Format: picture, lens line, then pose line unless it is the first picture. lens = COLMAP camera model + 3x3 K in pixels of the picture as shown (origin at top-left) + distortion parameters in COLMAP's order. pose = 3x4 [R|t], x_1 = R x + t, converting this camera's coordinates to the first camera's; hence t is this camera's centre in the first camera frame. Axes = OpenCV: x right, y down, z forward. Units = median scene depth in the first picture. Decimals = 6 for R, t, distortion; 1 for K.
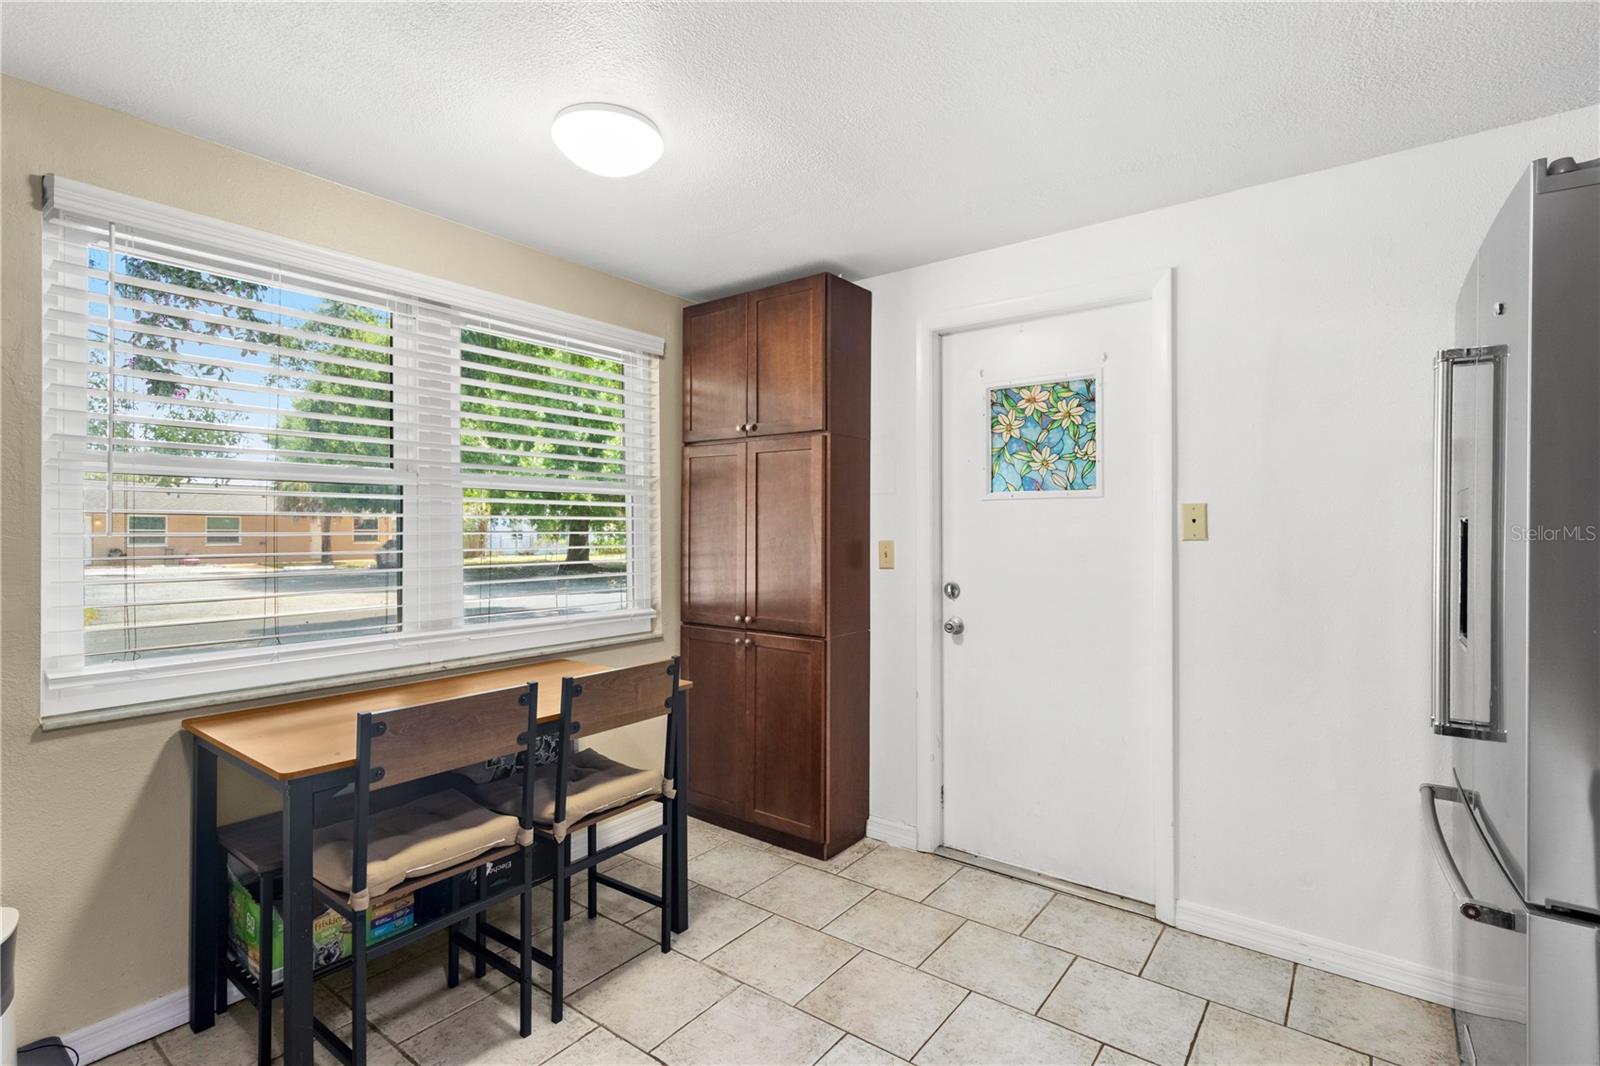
lens RADIAL K [[753.4, 0, 805.2], [0, 753.4, 519.3], [0, 0, 1]] dist [0.003868, -0.001021]
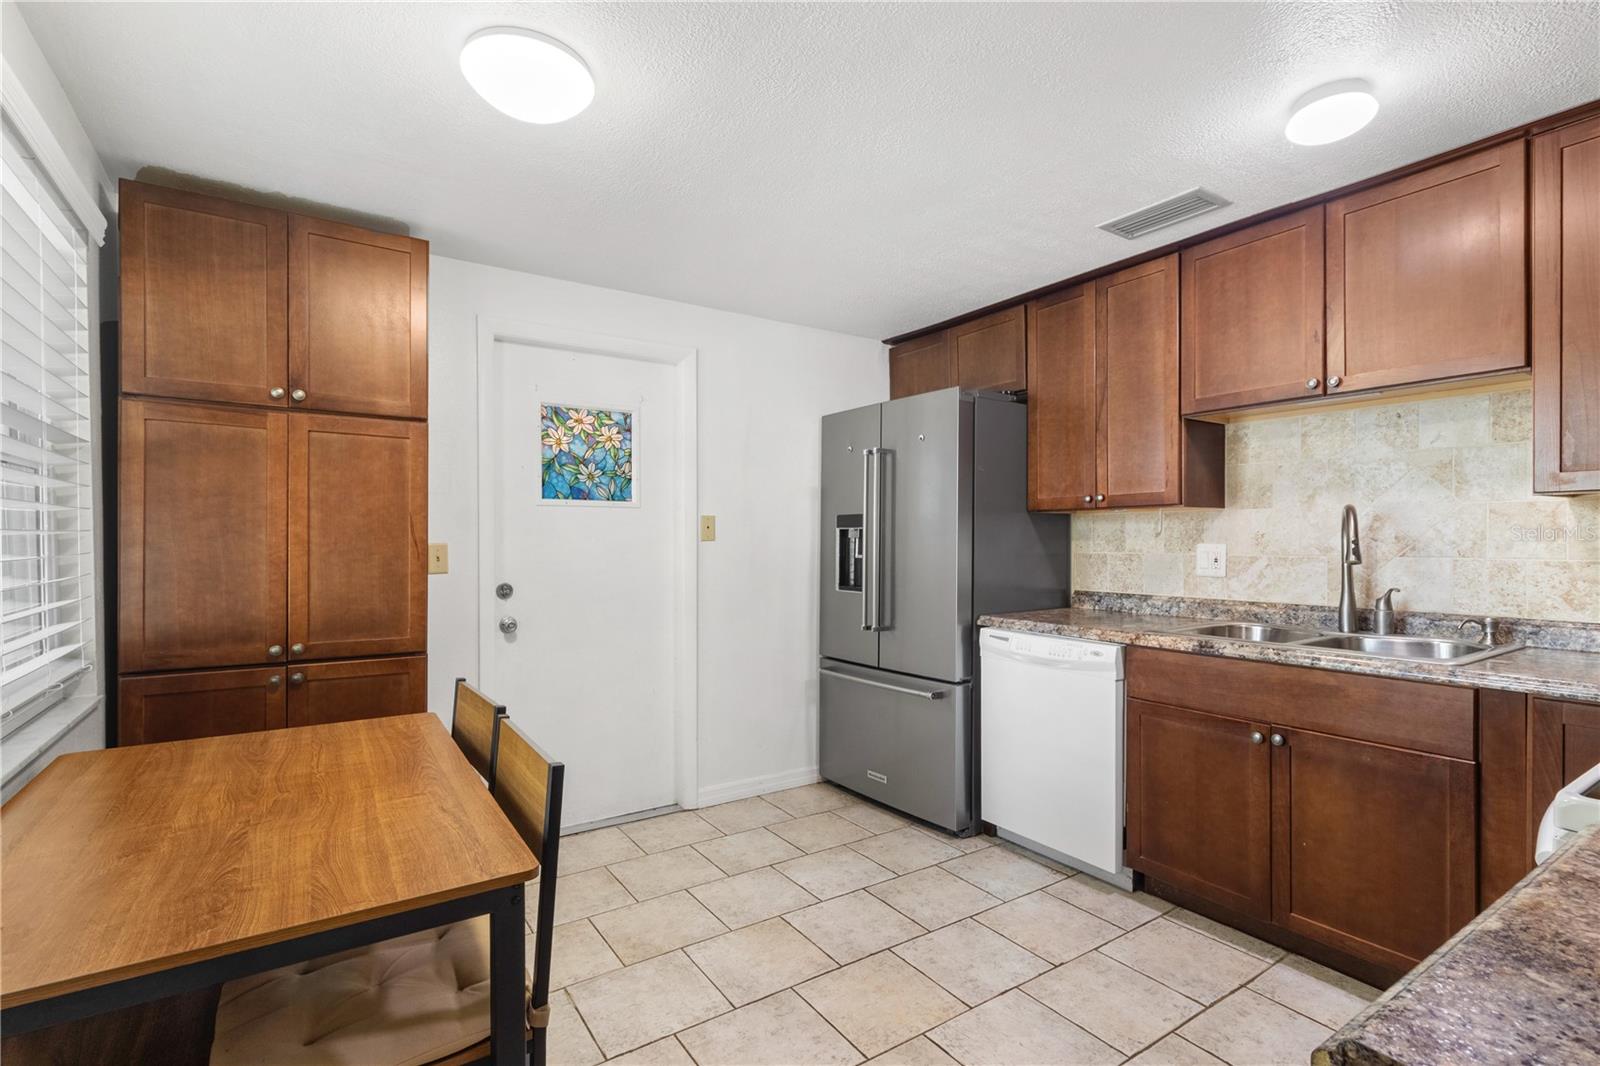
lens RADIAL K [[753.4, 0, 808.4], [0, 753.4, 544.5], [0, 0, 1]] dist [0.003868, -0.001021]
pose [[0.324284, -0.005692, 0.945943, -0.698528], [-0.012553, 0.999868, 0.010320, 0.015535], [-0.945877, -0.015220, 0.324169, 0.296361]]
